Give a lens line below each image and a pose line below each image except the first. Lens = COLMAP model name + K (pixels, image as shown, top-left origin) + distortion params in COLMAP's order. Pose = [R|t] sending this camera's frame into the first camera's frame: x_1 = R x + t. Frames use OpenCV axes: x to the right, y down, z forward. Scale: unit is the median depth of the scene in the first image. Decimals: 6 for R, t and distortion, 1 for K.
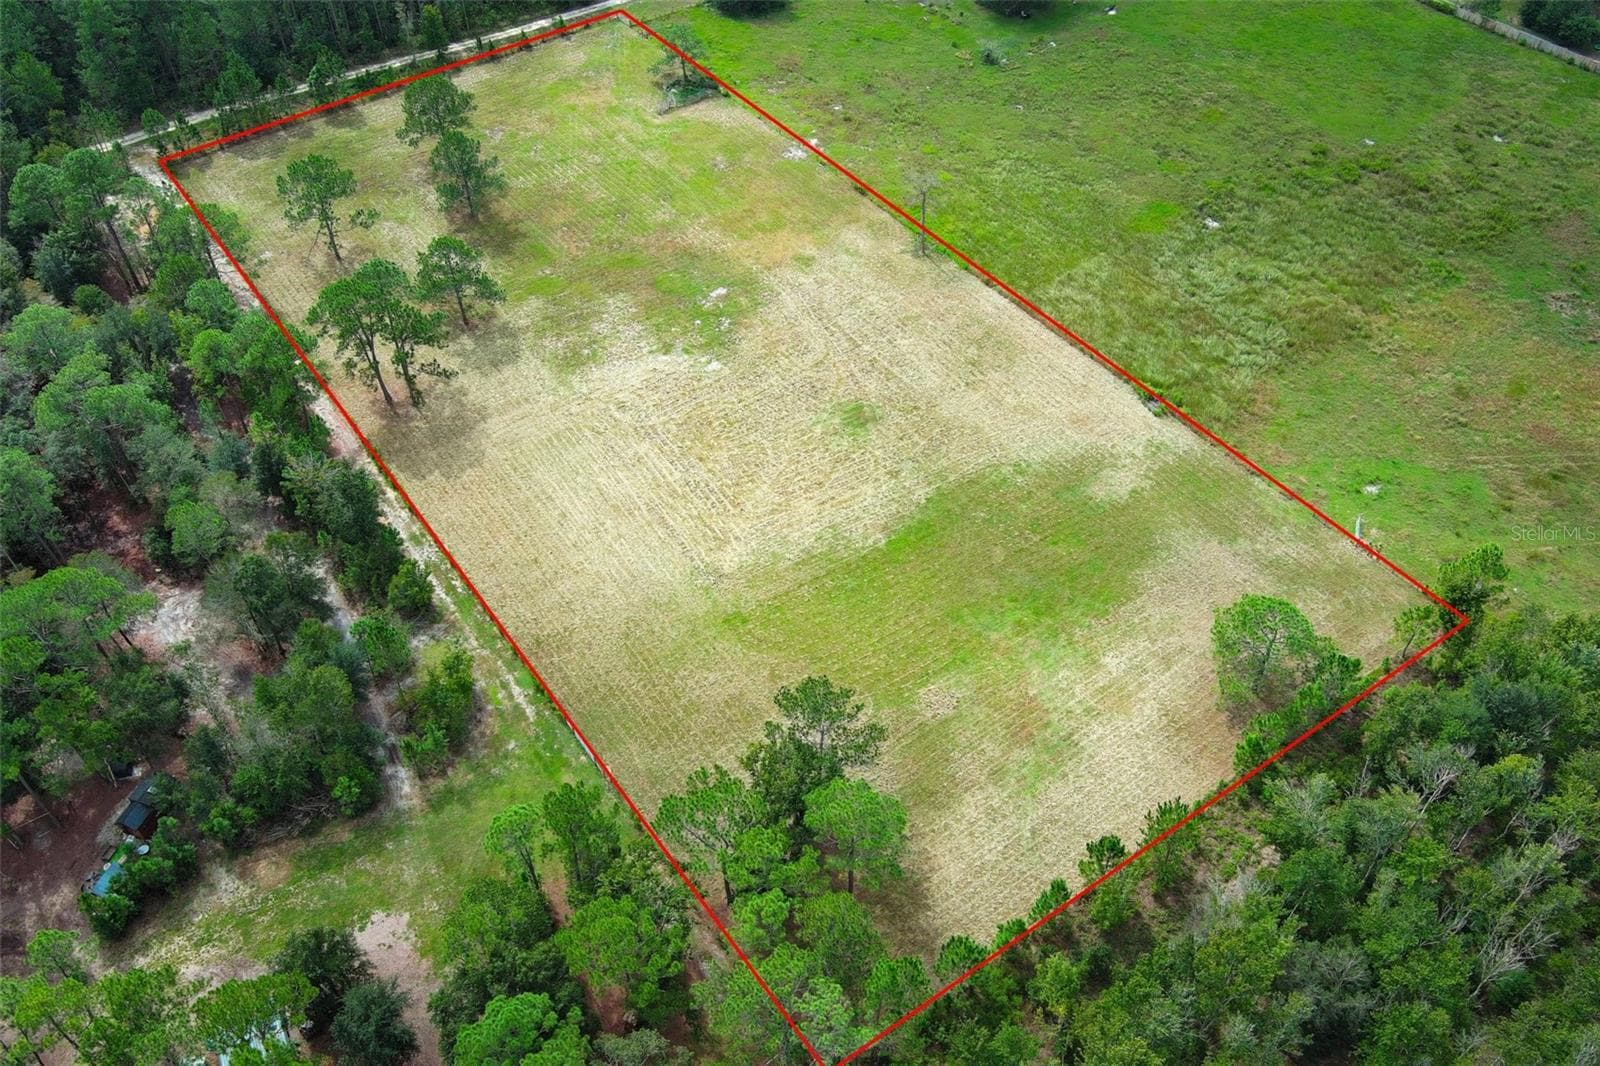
lens RADIAL K [[1353.6, 0, 747.6], [0, 1353.6, 535.2], [0, 0, 1]] dist [0.006245, 0.005530]
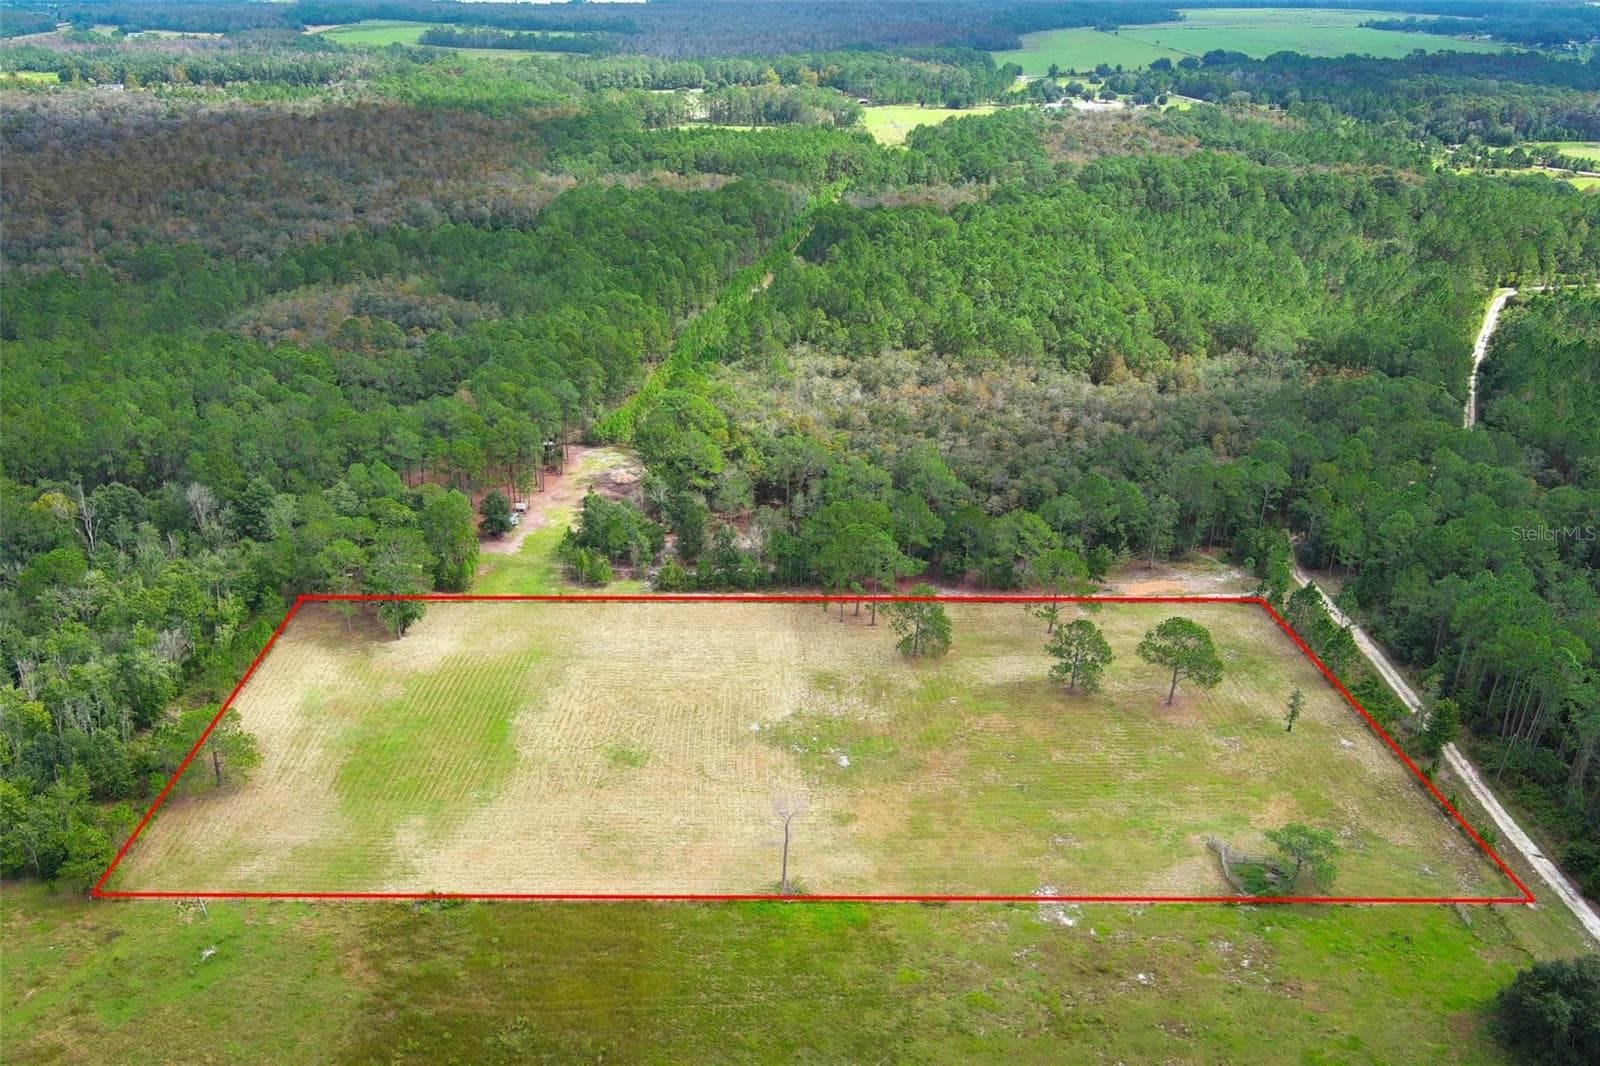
lens RADIAL K [[1262.5, 0, 781.5], [0, 1262.5, 533.7], [0, 0, 1]] dist [0.005566, -0.012799]
pose [[-0.549491, 0.343840, -0.761468, 0.787587], [-0.583125, 0.494874, 0.644255, -0.986577], [0.598352, 0.798044, -0.071427, 1.009195]]
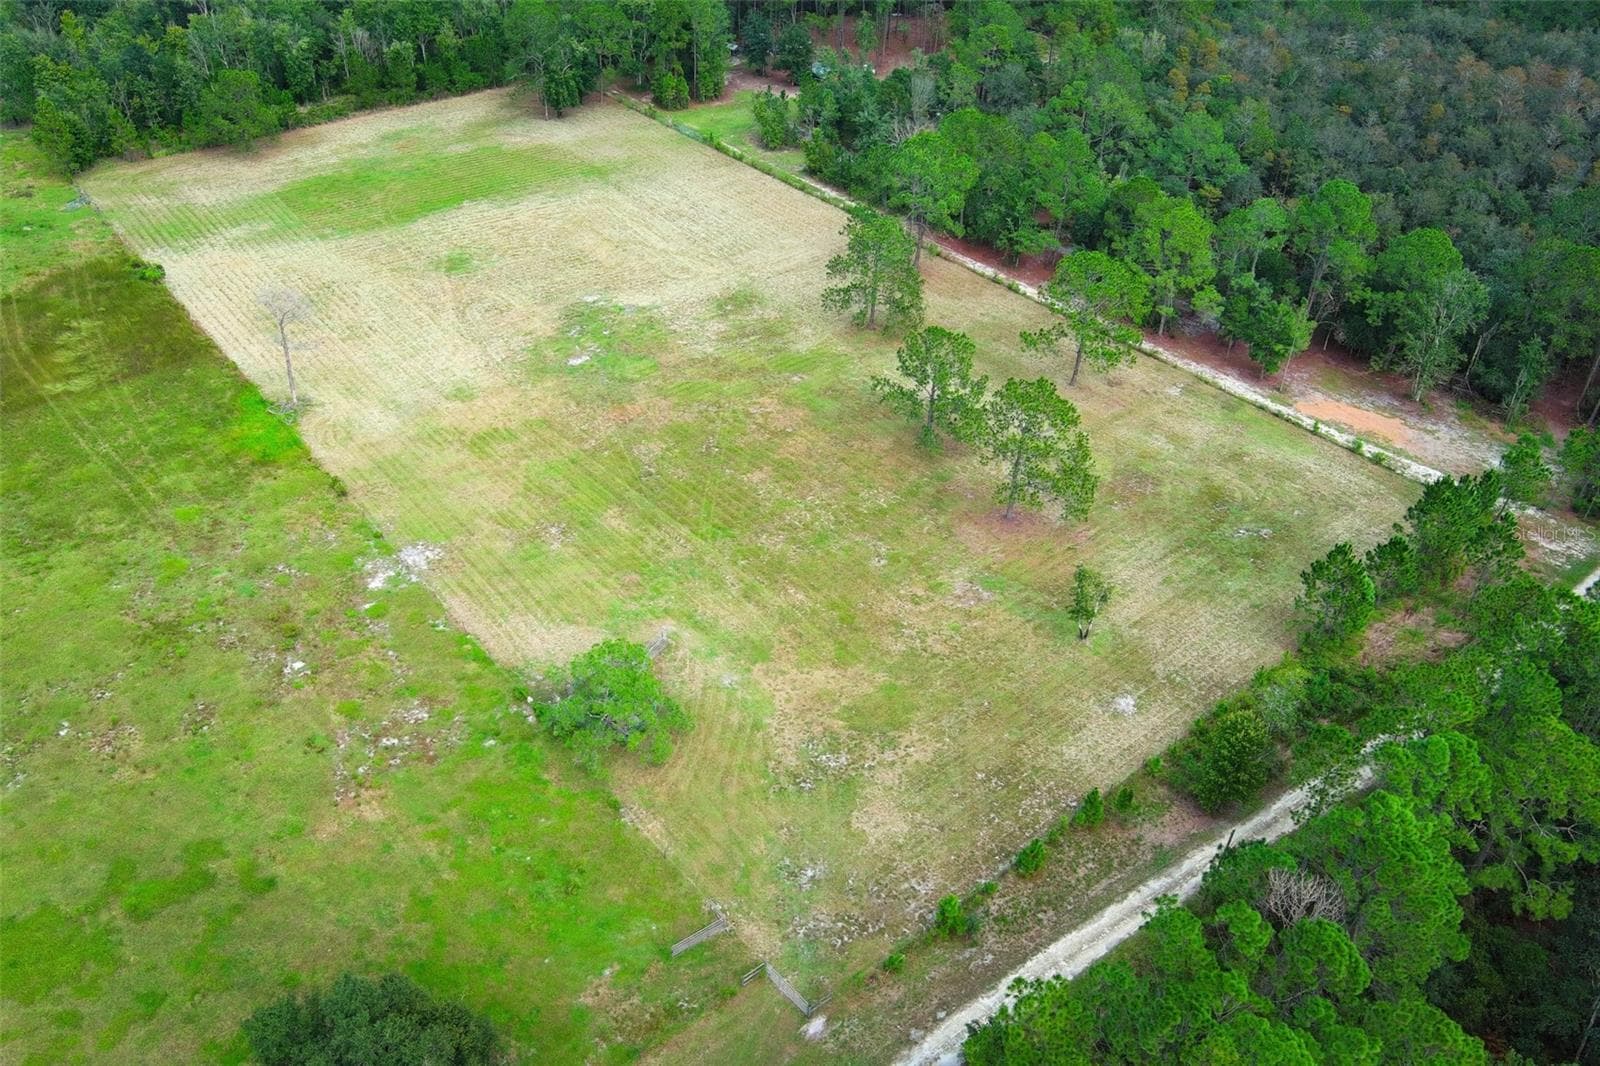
lens RADIAL K [[1353.6, 0, 747.6], [0, 1353.6, 535.2], [0, 0, 1]] dist [0.006245, 0.005530]
pose [[-0.998669, 0.032018, -0.040428, -0.098461], [-0.033724, 0.187635, 0.981660, -1.086480], [0.039016, 0.981717, -0.186306, 1.412469]]
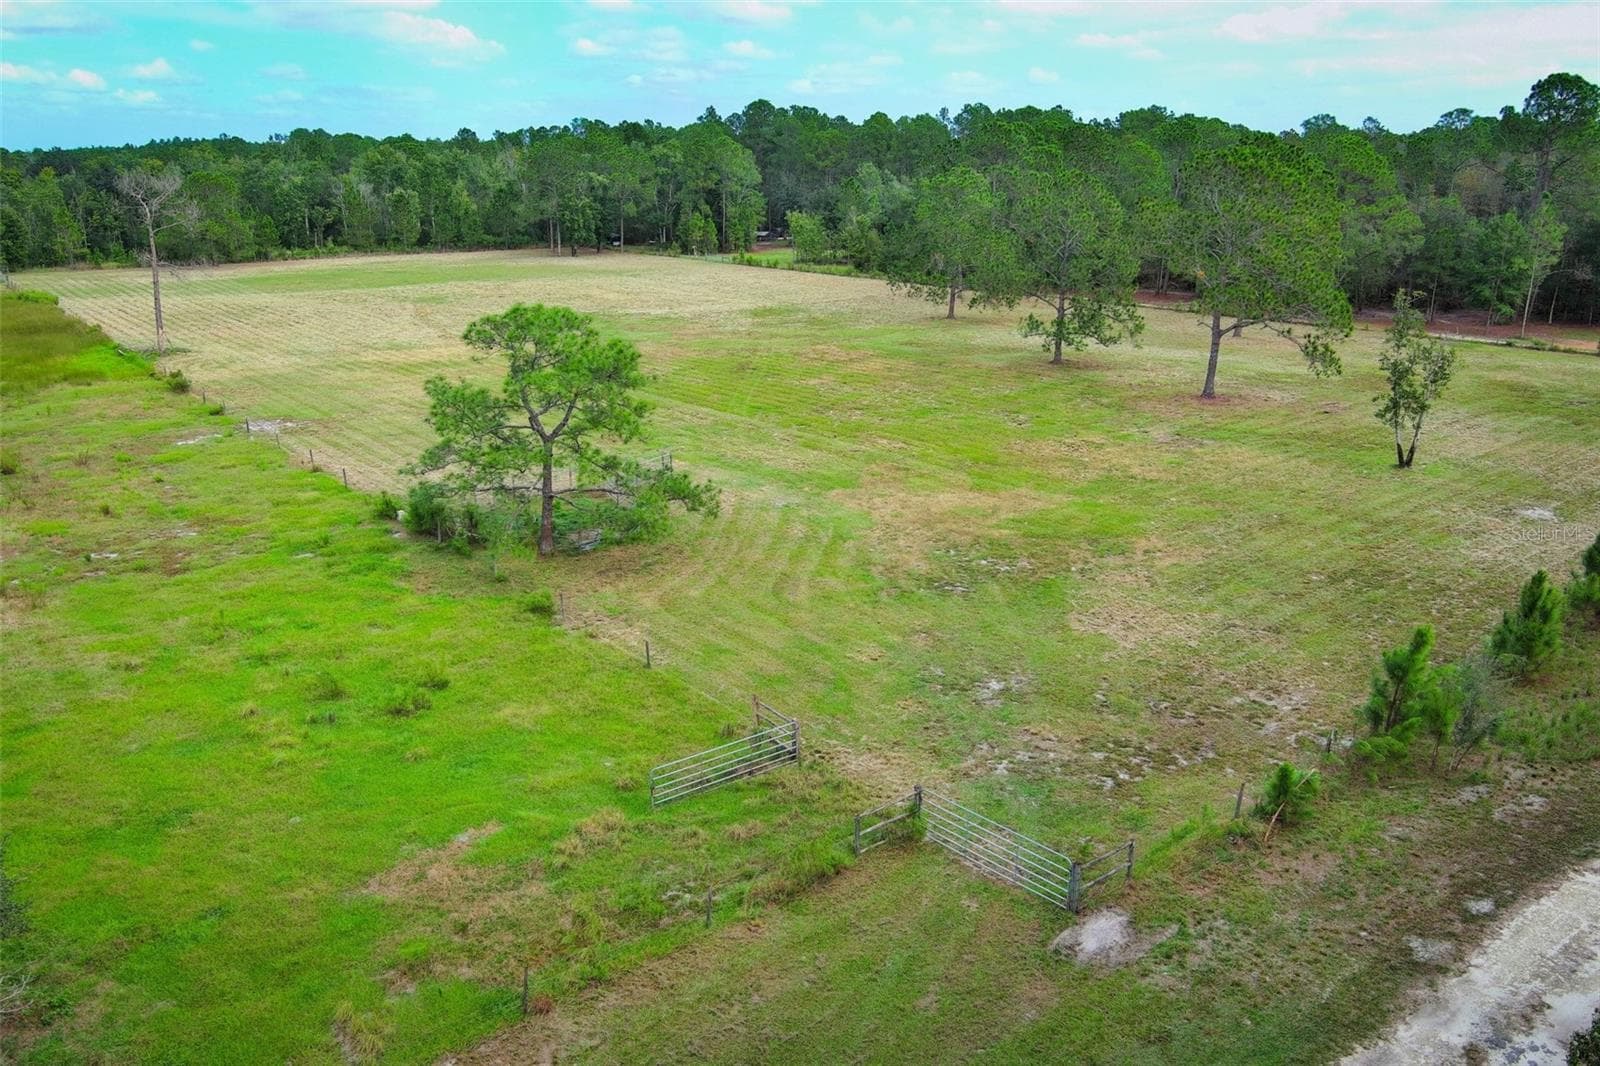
lens RADIAL K [[1262.5, 0, 781.5], [0, 1262.5, 533.7], [0, 0, 1]] dist [0.005566, -0.012799]
pose [[-0.997989, 0.027237, -0.057244, -0.094175], [-0.036560, 0.490414, 0.870722, -0.713171], [0.051789, 0.871064, -0.488432, 1.526460]]
